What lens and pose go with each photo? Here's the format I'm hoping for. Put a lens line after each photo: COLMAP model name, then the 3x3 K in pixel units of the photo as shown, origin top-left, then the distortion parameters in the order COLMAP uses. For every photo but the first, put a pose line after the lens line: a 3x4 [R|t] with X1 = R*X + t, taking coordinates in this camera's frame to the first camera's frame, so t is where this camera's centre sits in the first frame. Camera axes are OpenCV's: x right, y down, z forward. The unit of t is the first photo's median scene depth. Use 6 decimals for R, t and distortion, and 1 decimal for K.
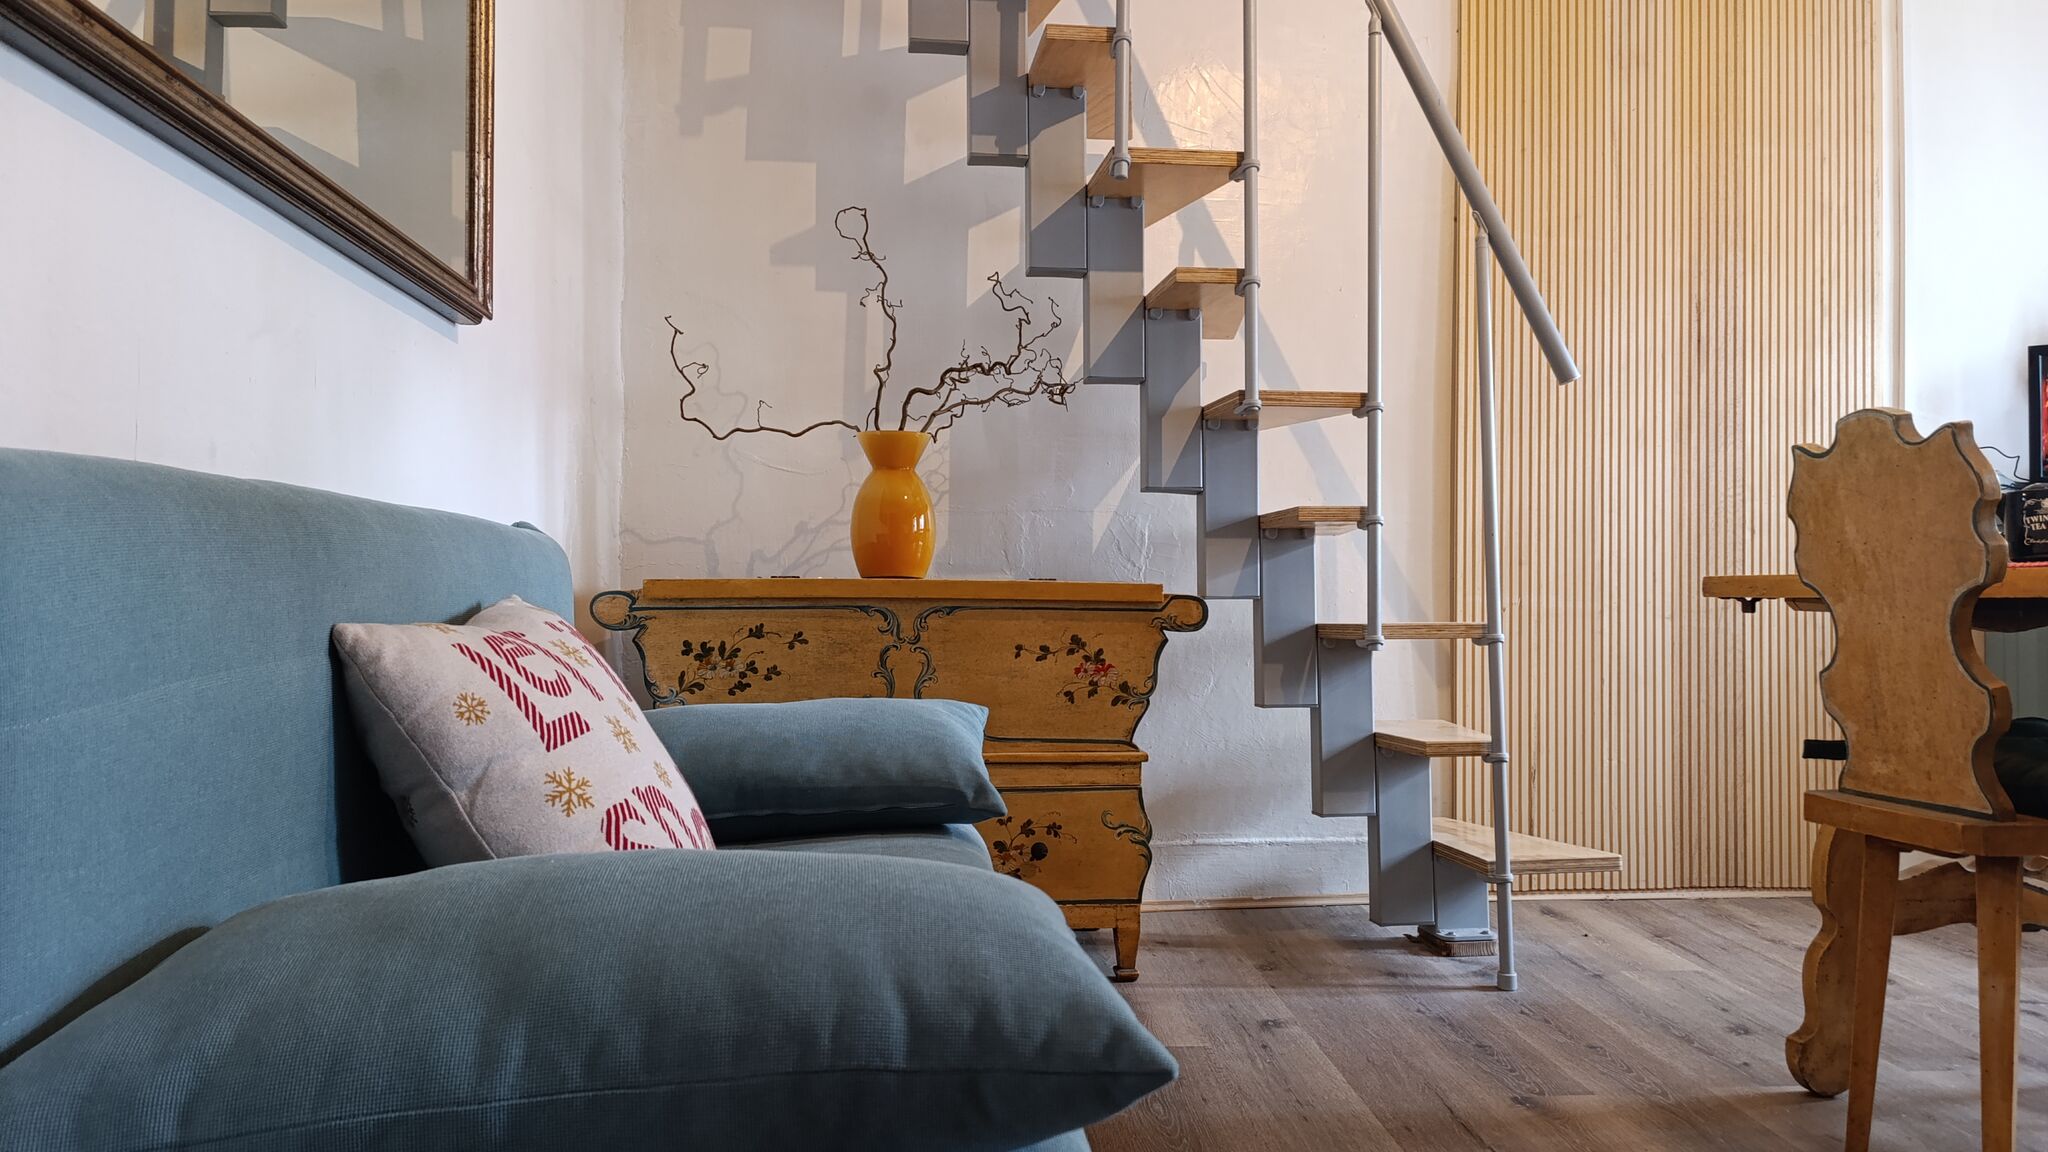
lens RADIAL K [[1402.4, 0, 1032.7], [0, 1402.4, 561.6], [0, 0, 1]] dist [0.046797, -0.053360]
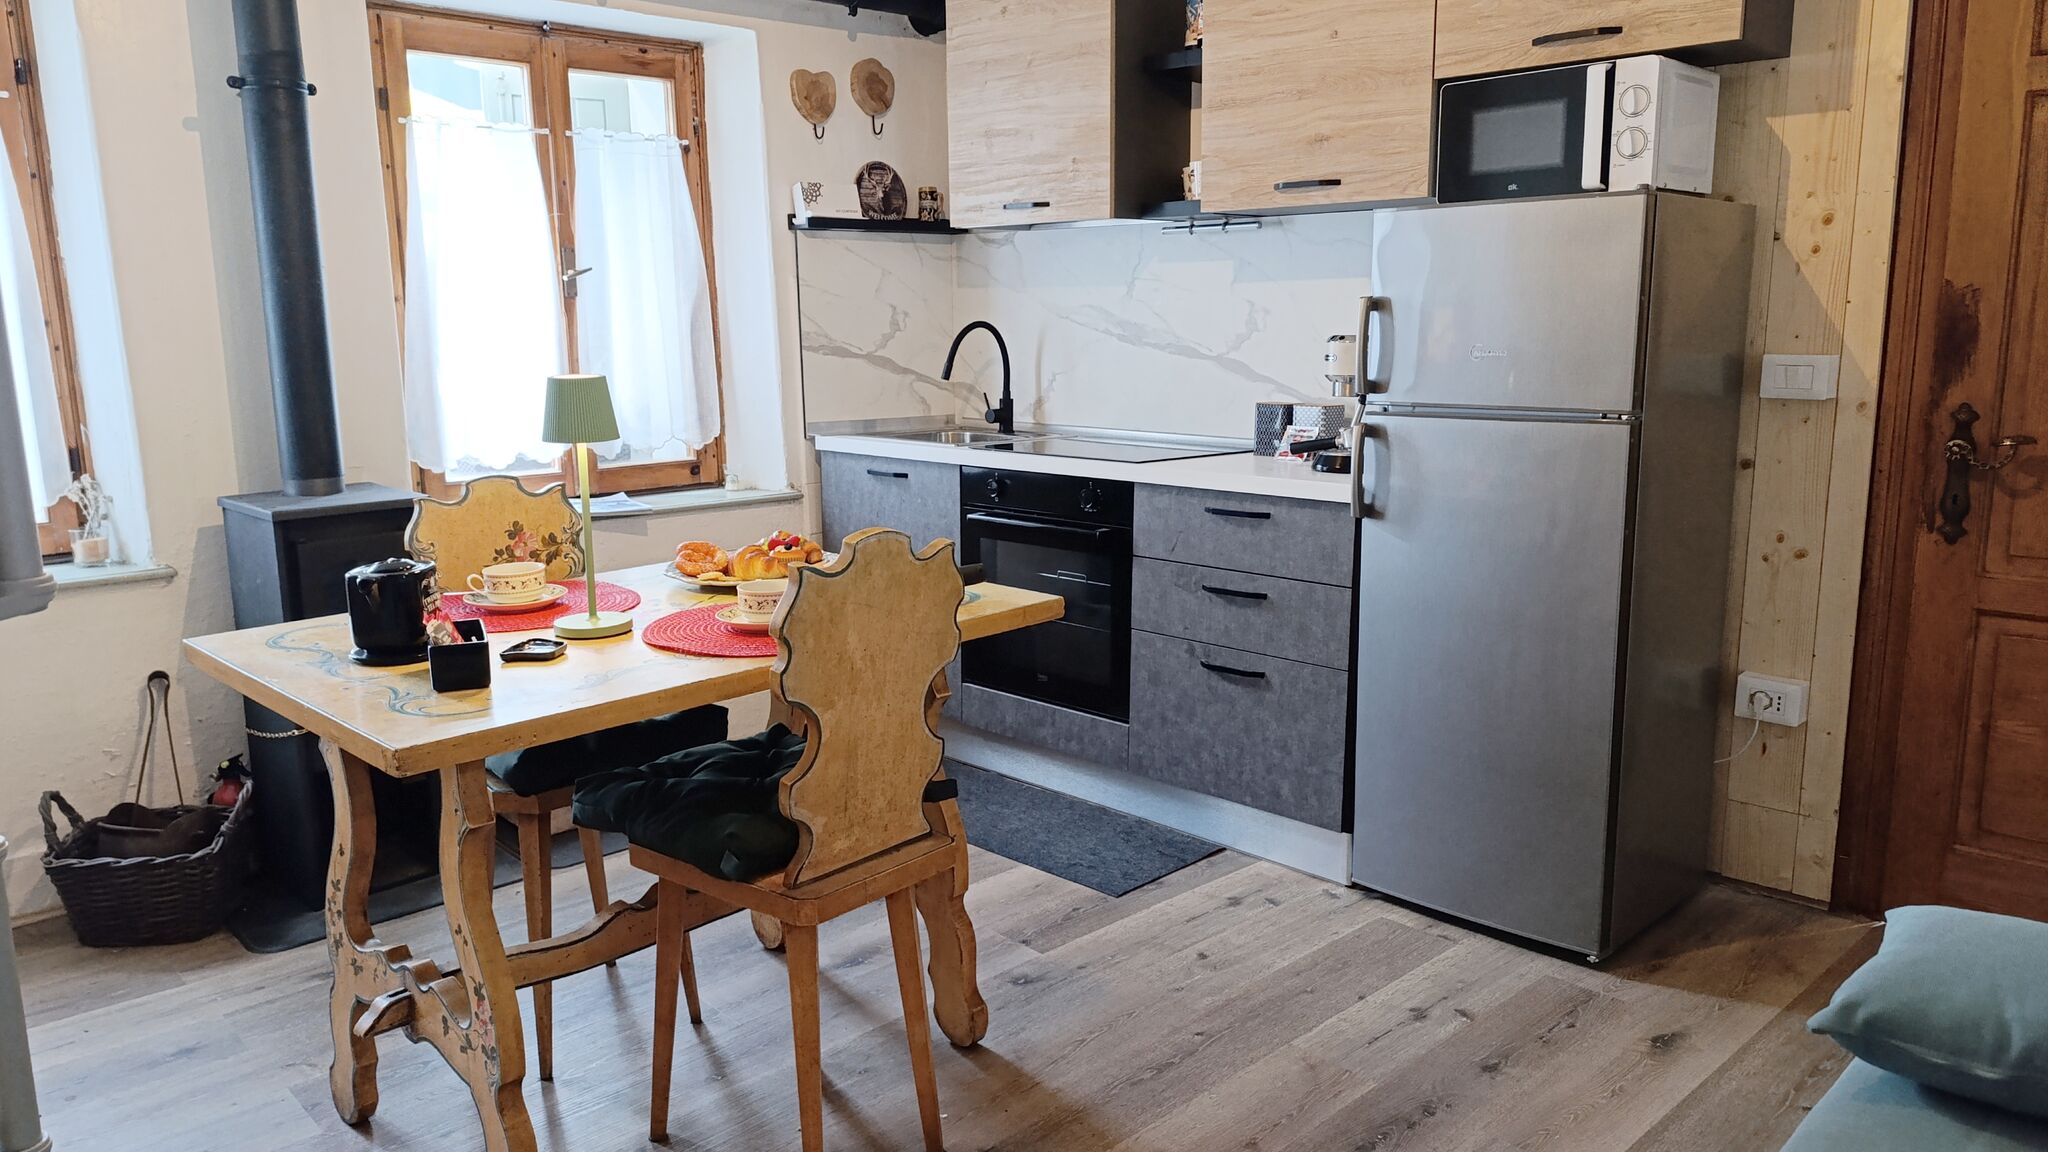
lens RADIAL K [[1402.4, 0, 1026.8], [0, 1402.4, 571.2], [0, 0, 1]] dist [0.046797, -0.053360]
pose [[-0.638071, -0.134085, 0.758213, -0.196471], [-0.004505, 0.985354, 0.170463, -0.164204], [-0.769965, 0.105352, -0.629329, 1.001956]]
